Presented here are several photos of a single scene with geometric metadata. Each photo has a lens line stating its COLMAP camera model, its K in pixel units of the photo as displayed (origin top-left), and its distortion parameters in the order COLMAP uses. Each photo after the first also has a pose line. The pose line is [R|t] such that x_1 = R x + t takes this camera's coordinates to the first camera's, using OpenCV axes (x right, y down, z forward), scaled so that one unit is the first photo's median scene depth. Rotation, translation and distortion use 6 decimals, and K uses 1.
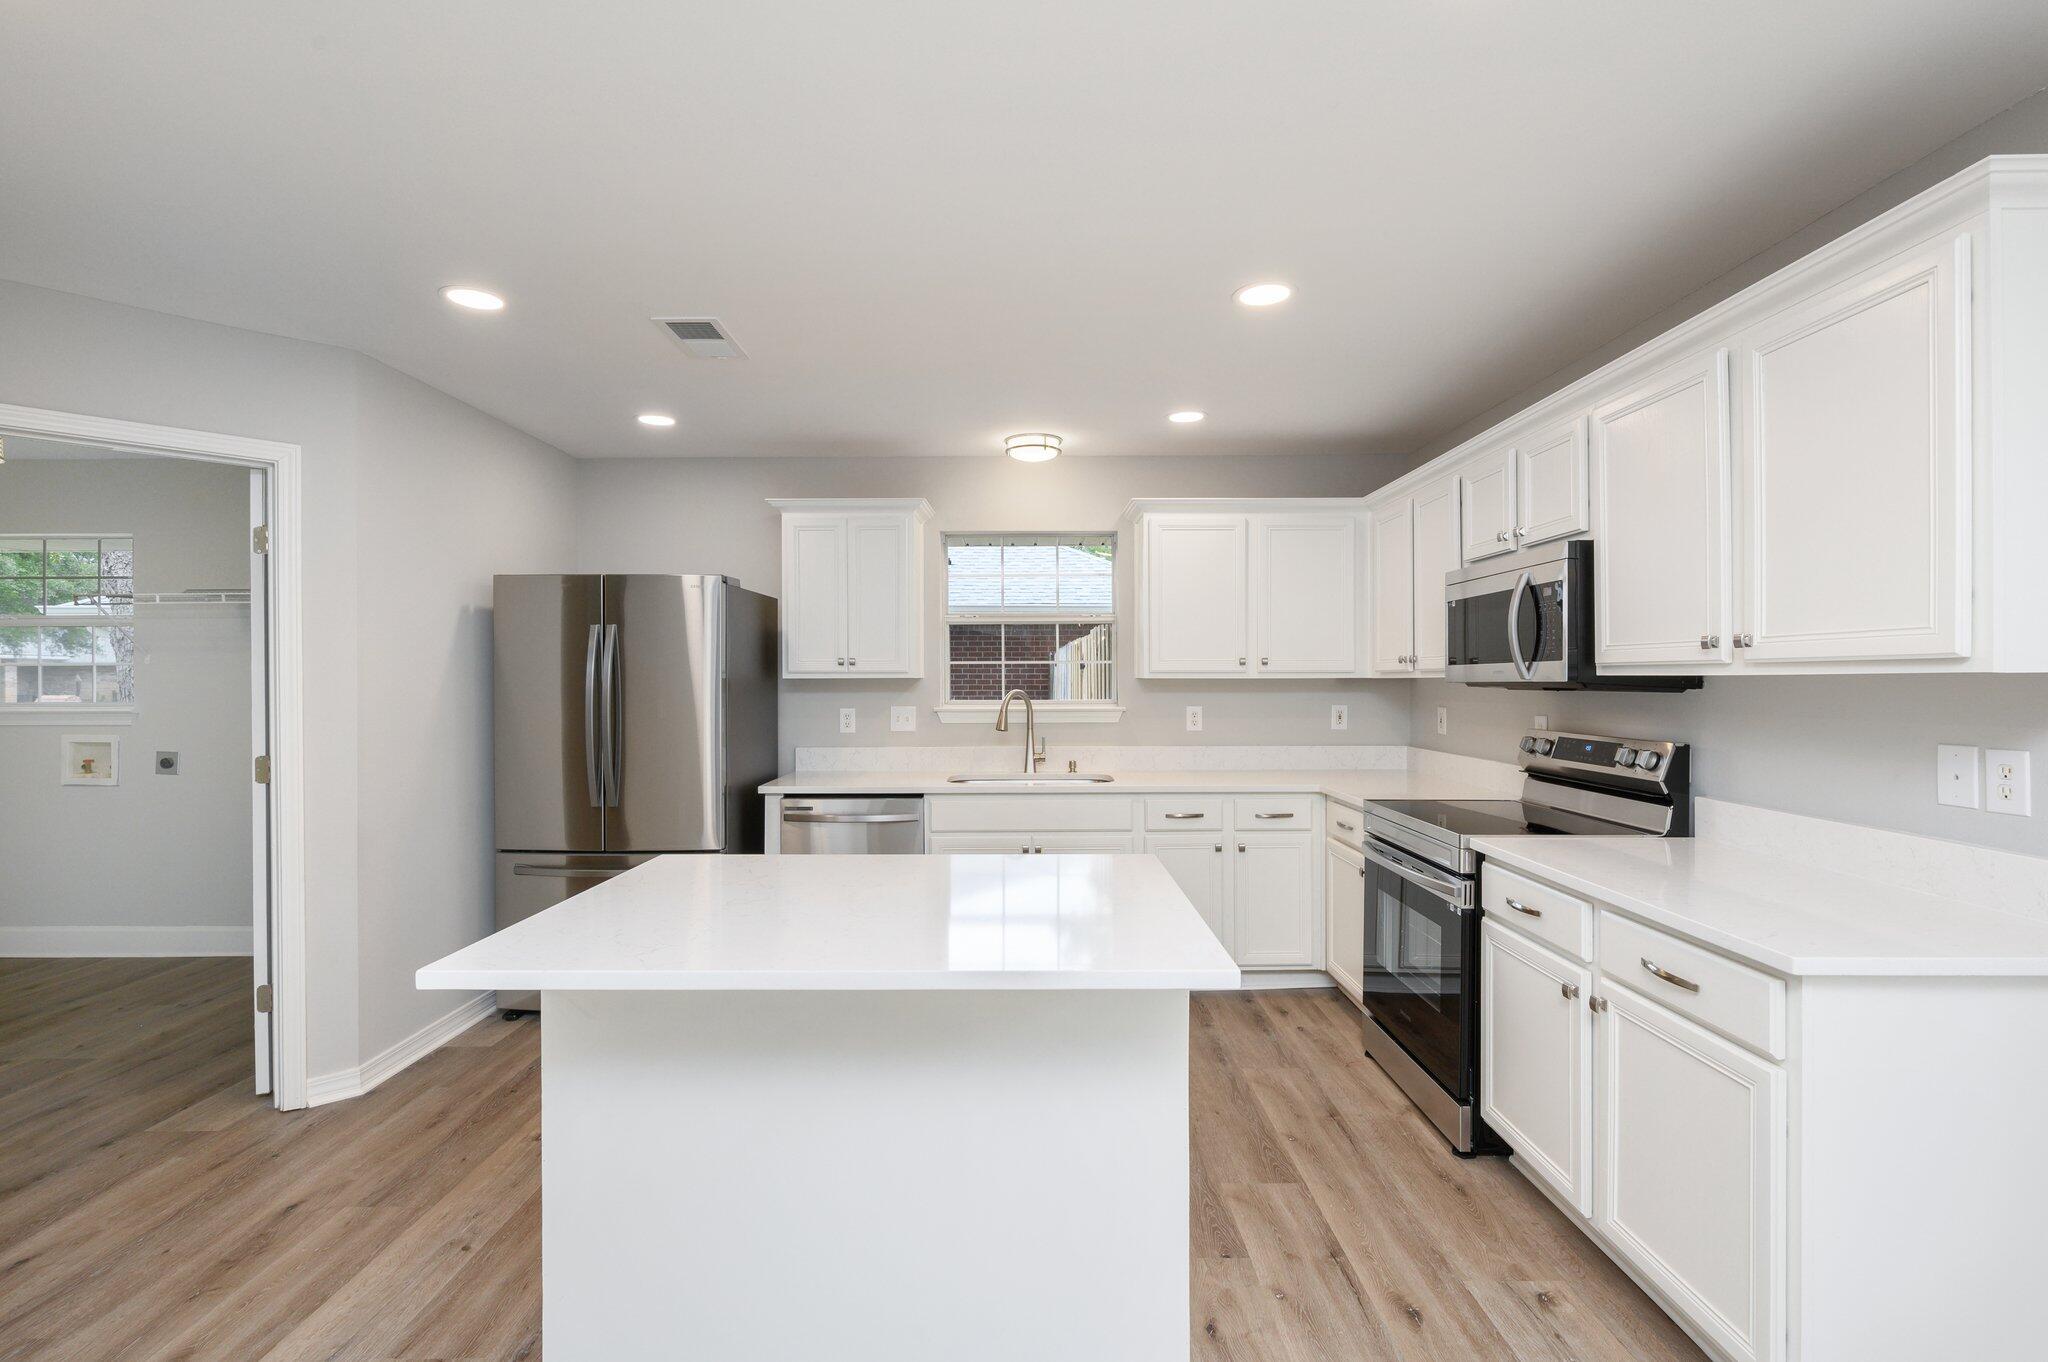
lens RADIAL K [[920.0, 0, 1026.7], [0, 920.0, 683.3], [0, 0, 1]] dist [0.005354, -0.000293]
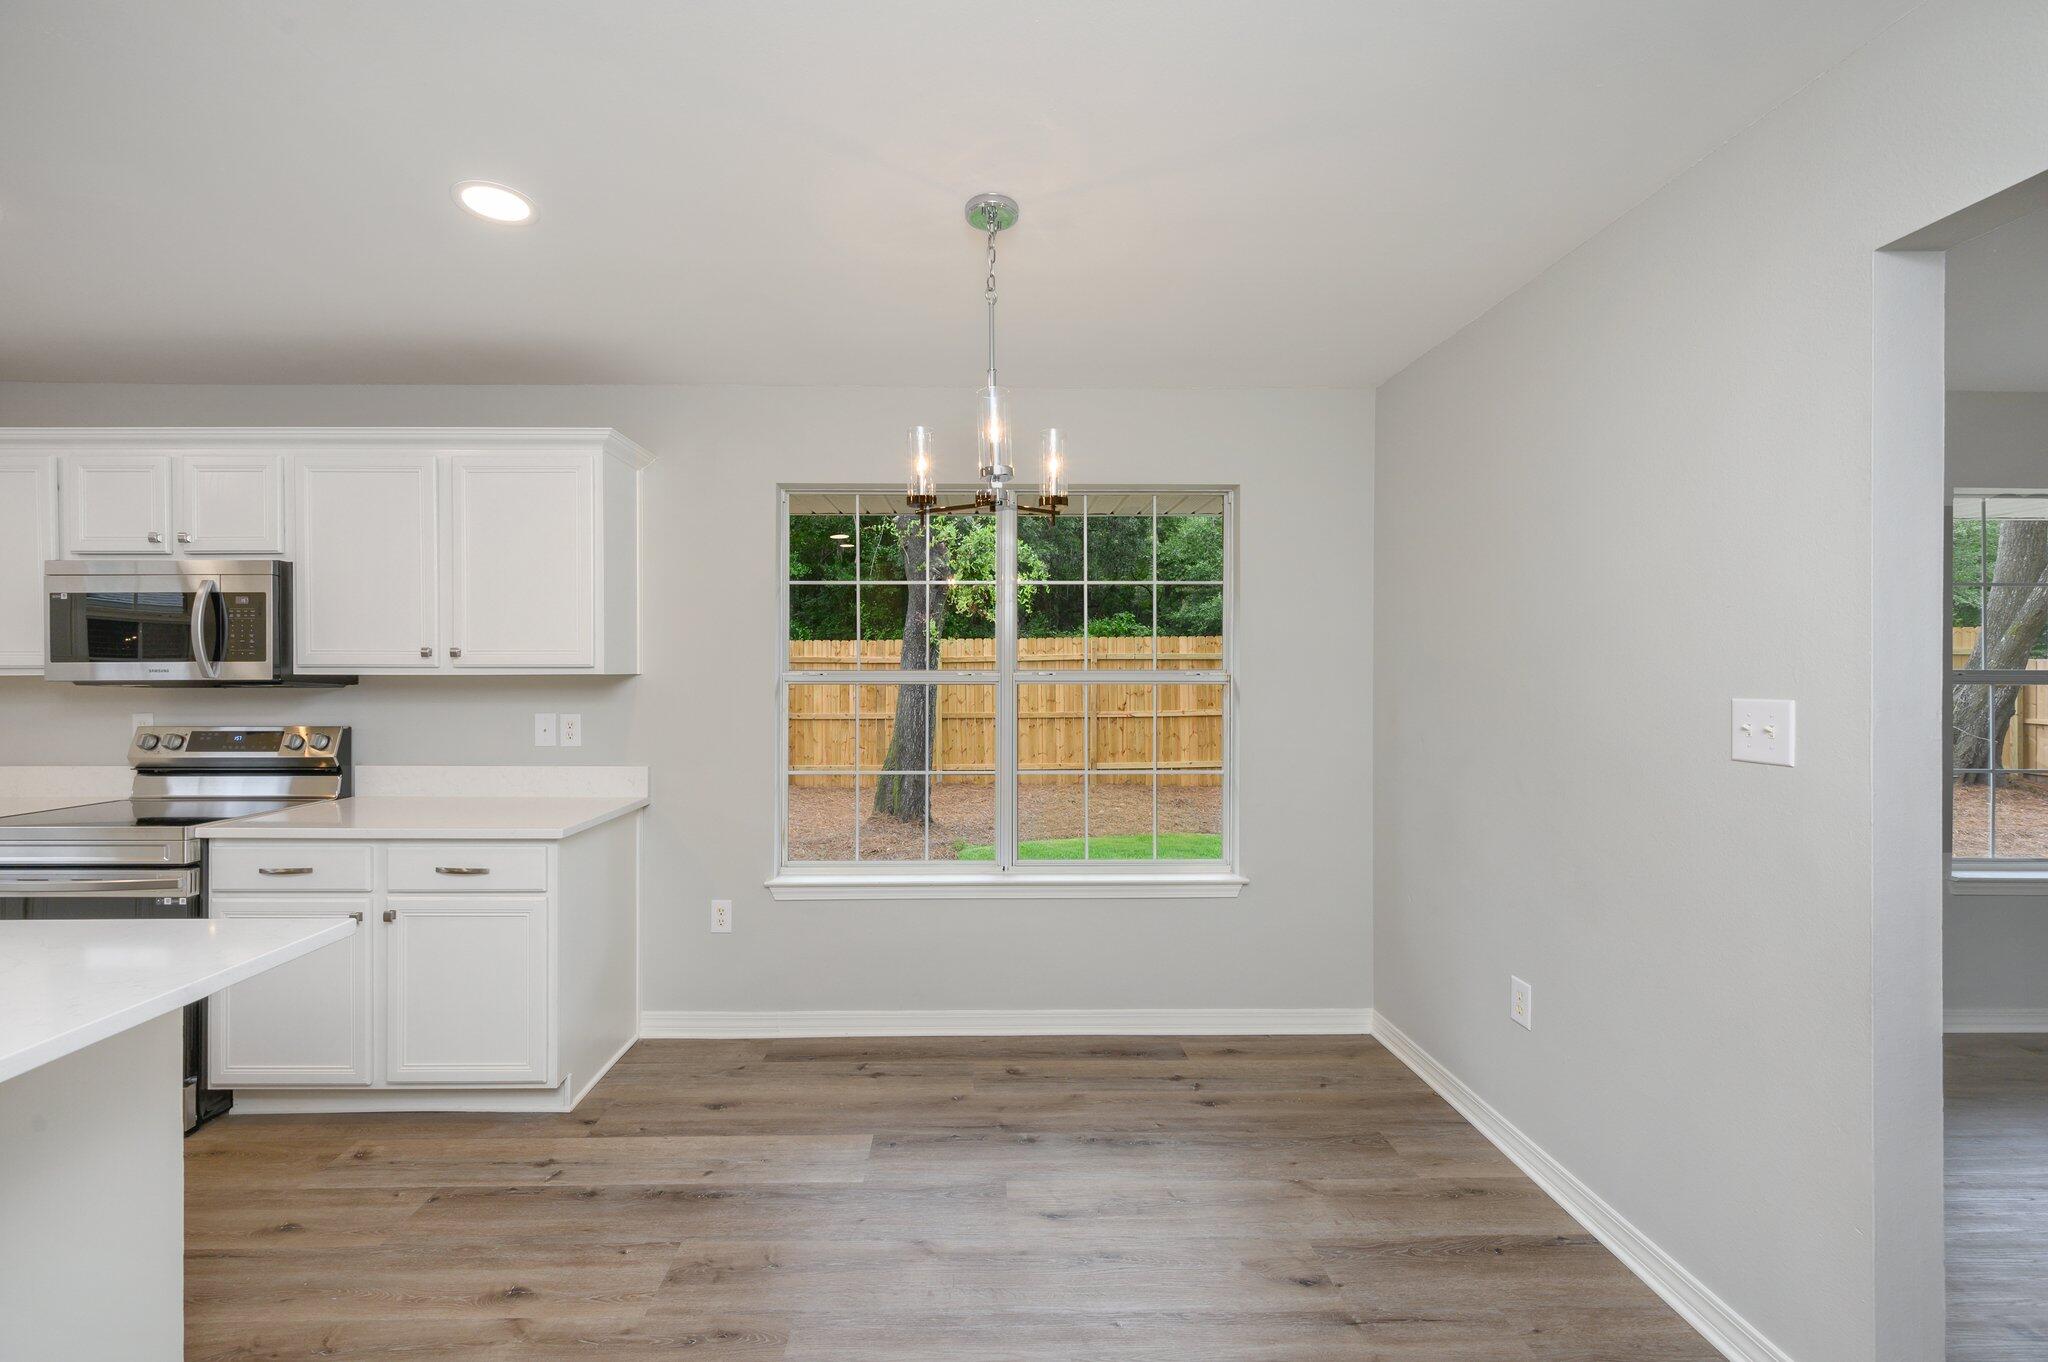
lens RADIAL K [[808.9, 0, 986.8], [0, 808.9, 672.1], [0, 0, 1]] dist [-0.001037, -0.000223]
pose [[-0.010408, 0.003867, 0.999938, -0.327952], [0.004425, 0.999983, -0.003821, -0.002768], [-0.999936, 0.004385, -0.010425, 0.071445]]
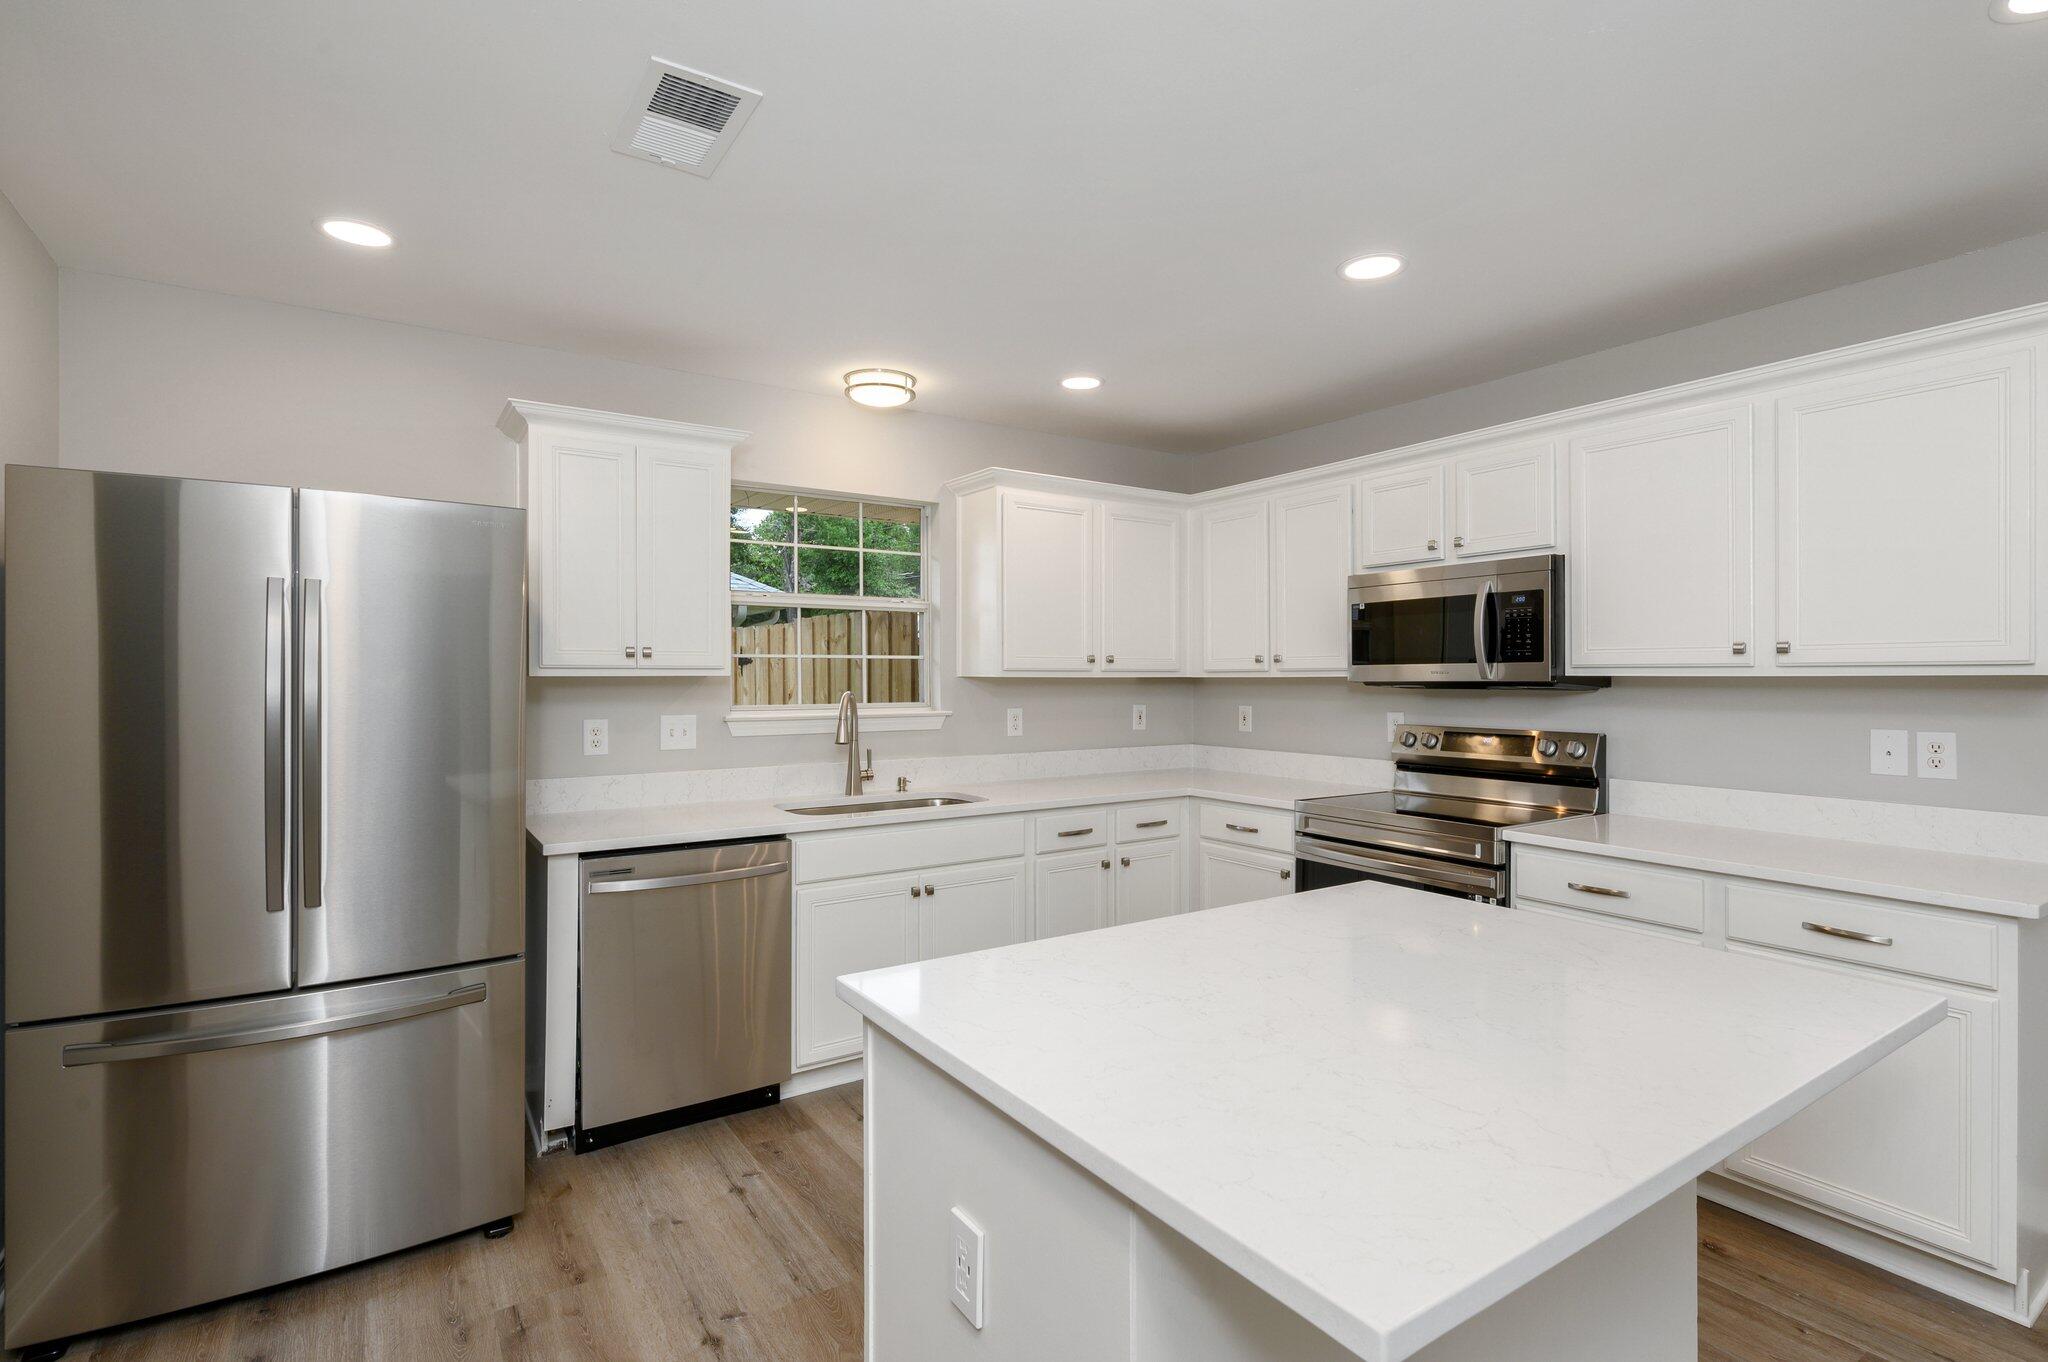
lens RADIAL K [[957.8, 0, 1028.2], [0, 957.8, 677.0], [0, 0, 1]] dist [0.000648, -0.000280]
pose [[0.832290, 0.001816, 0.554338, -0.412845], [0.000852, 0.999989, -0.004555, -0.001618], [-0.554340, 0.004264, 0.832279, 0.281596]]
